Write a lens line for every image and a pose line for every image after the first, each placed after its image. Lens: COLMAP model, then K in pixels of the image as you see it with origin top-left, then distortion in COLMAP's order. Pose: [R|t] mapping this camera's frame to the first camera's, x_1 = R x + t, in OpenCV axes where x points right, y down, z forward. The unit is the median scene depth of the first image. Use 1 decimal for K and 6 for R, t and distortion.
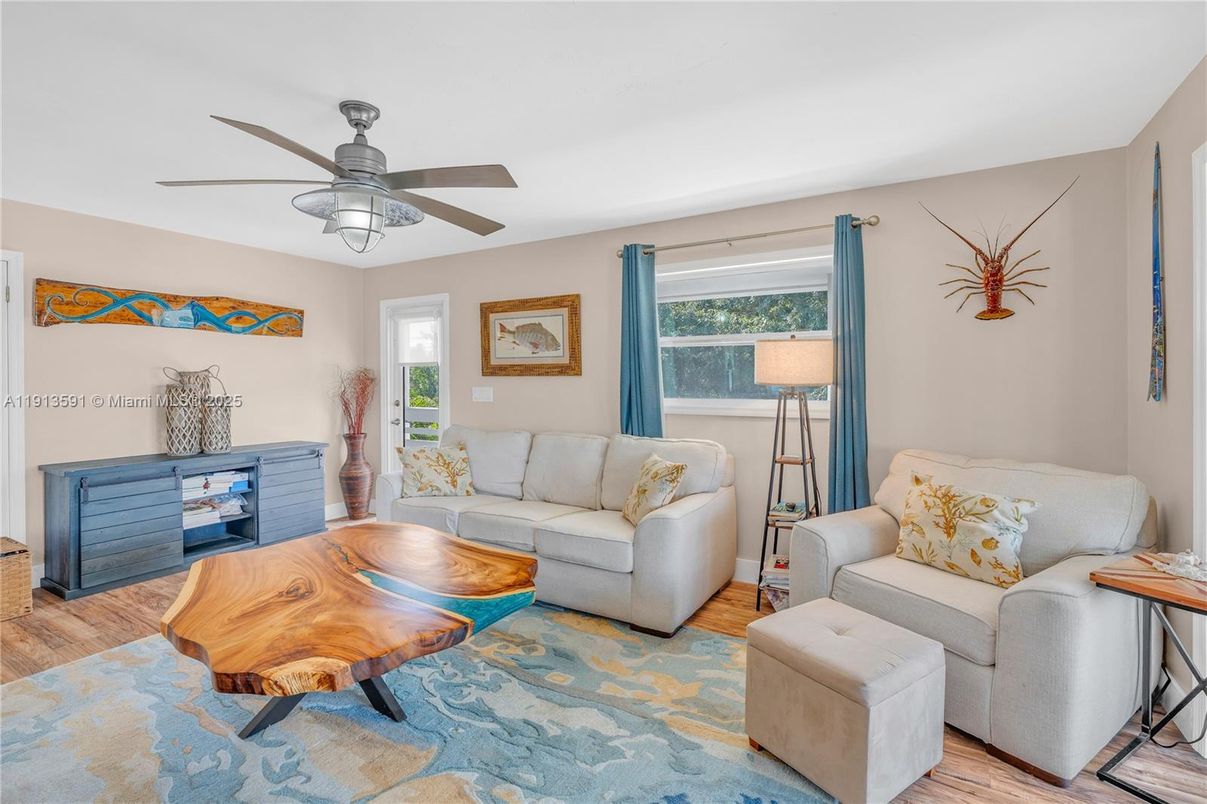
lens RADIAL K [[549.2, 0, 606.7], [0, 549.2, 385.3], [0, 0, 1]] dist [0.000033, -0.000201]
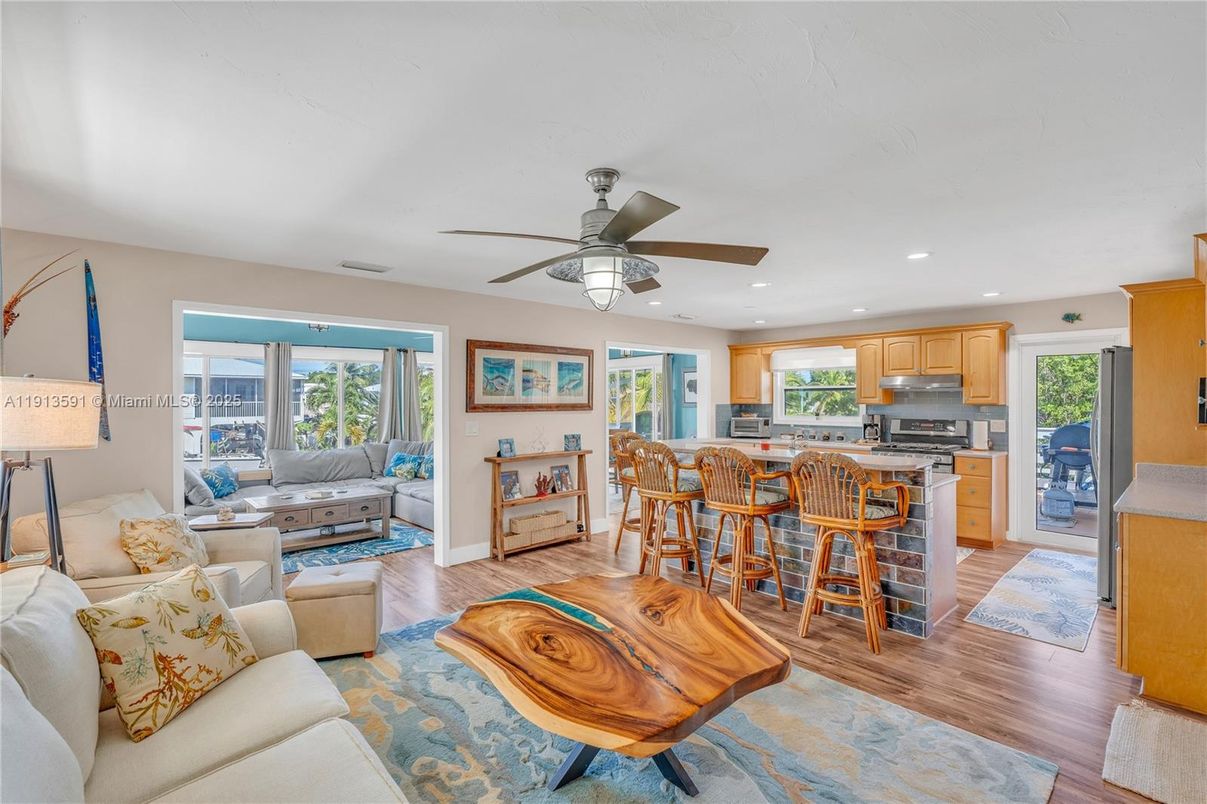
lens RADIAL K [[535.9, 0, 603.5], [0, 535.9, 402.0], [0, 0, 1]] dist [0.000333, -0.000001]
pose [[-0.962427, -0.001469, 0.271538, -0.510821], [0.000545, 0.999973, 0.007340, -0.064215], [-0.271541, 0.007212, -0.962400, 1.417853]]
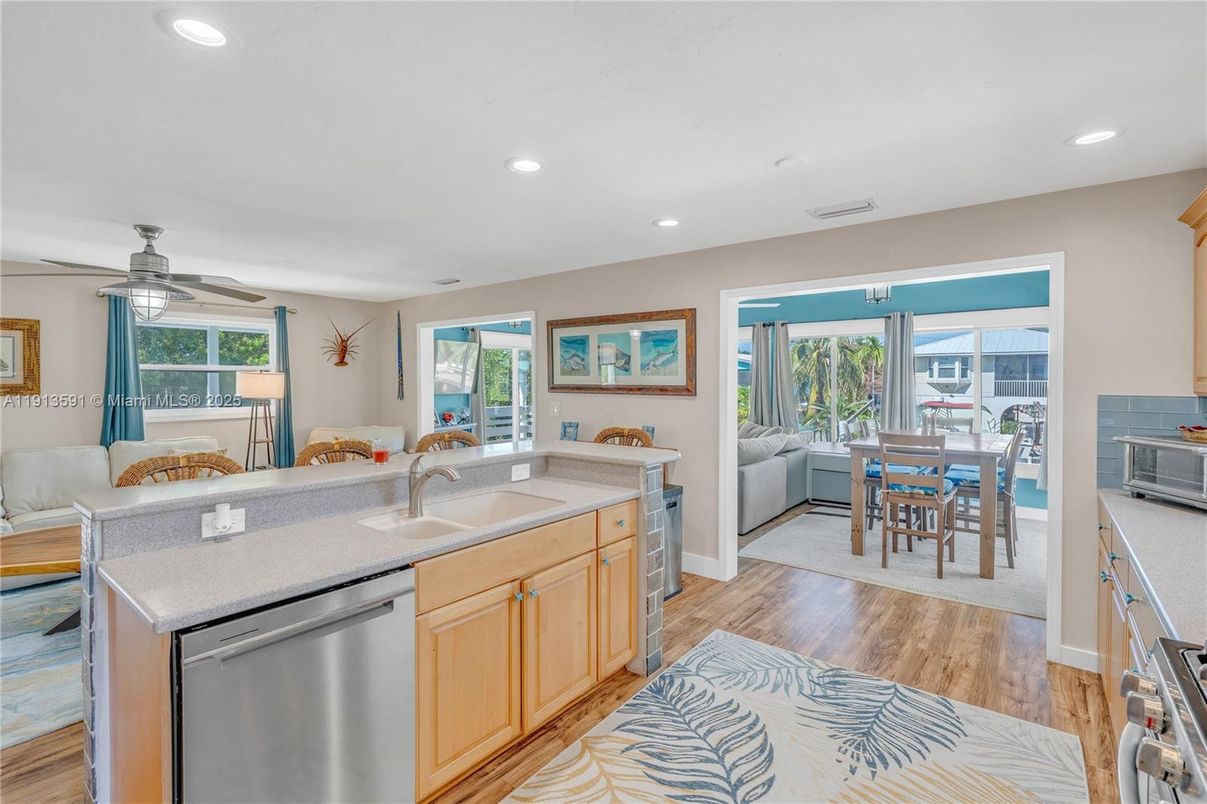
lens RADIAL K [[549.2, 0, 606.7], [0, 549.2, 385.3], [0, 0, 1]] dist [0.000033, -0.000201]
pose [[0.103293, -0.014674, 0.994543, -1.302532], [0.001401, 0.999892, 0.014607, -0.066649], [-0.994650, -0.000115, 0.103303, -0.288770]]
